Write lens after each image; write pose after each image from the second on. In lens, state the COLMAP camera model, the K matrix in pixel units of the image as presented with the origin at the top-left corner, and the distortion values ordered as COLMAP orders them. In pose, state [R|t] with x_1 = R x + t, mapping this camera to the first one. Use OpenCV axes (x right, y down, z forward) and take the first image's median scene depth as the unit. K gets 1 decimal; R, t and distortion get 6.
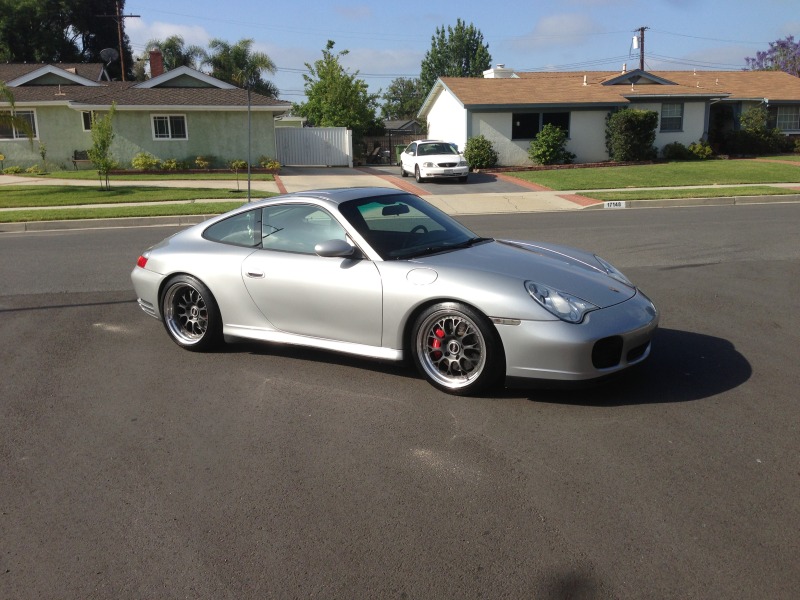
lens RADIAL K [[732.6, 0, 400.5], [0, 732.6, 297.6], [0, 0, 1]] dist [0.145123, -0.241454]
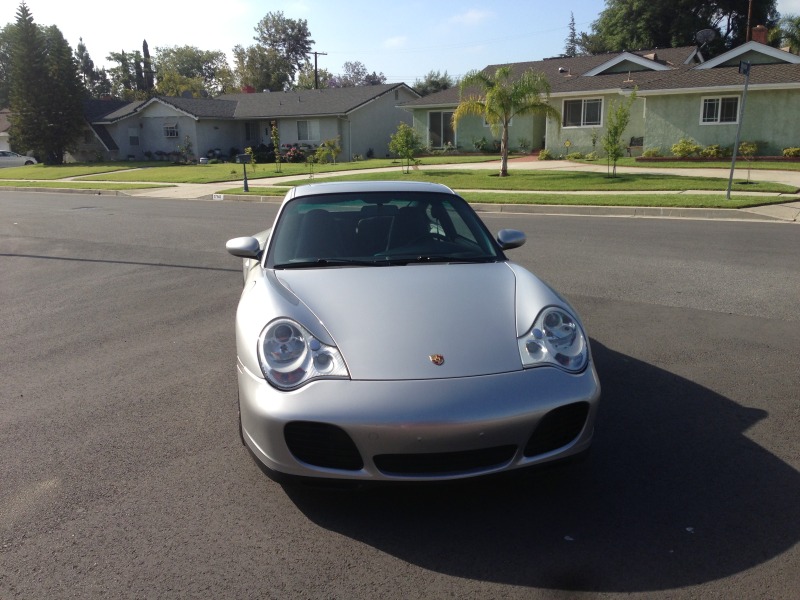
lens RADIAL K [[734.0, 0, 398.3], [0, 734.0, 301.0], [0, 0, 1]] dist [0.153873, -0.258284]
pose [[0.669070, 0.164019, -0.724875, 0.128805], [-0.147820, 0.985225, 0.086489, -0.019808], [0.728351, 0.049284, 0.683430, 0.096694]]
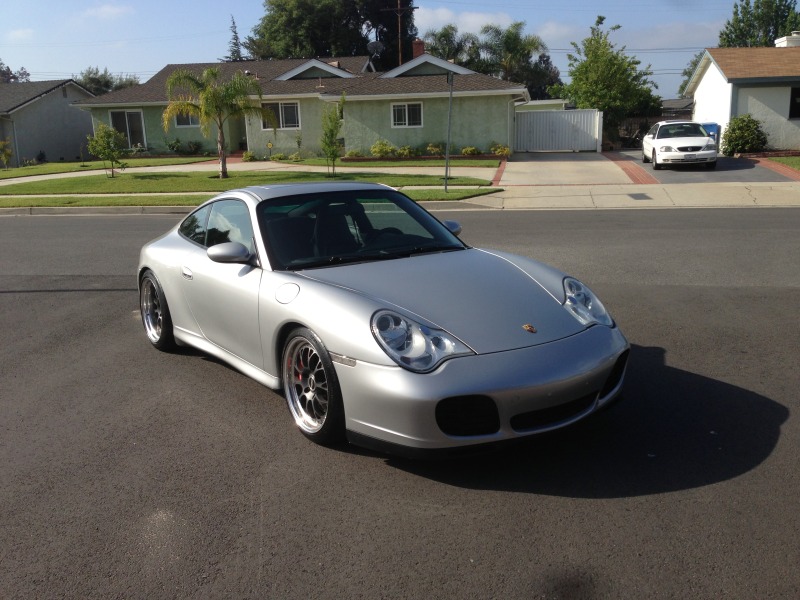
lens RADIAL K [[732.6, 0, 400.5], [0, 732.6, 297.6], [0, 0, 1]] dist [0.145123, -0.241454]
pose [[0.925283, 0.073975, -0.371994, 0.078871], [-0.066460, 0.997243, 0.033003, -0.010308], [0.373410, -0.005814, 0.927648, 0.048253]]
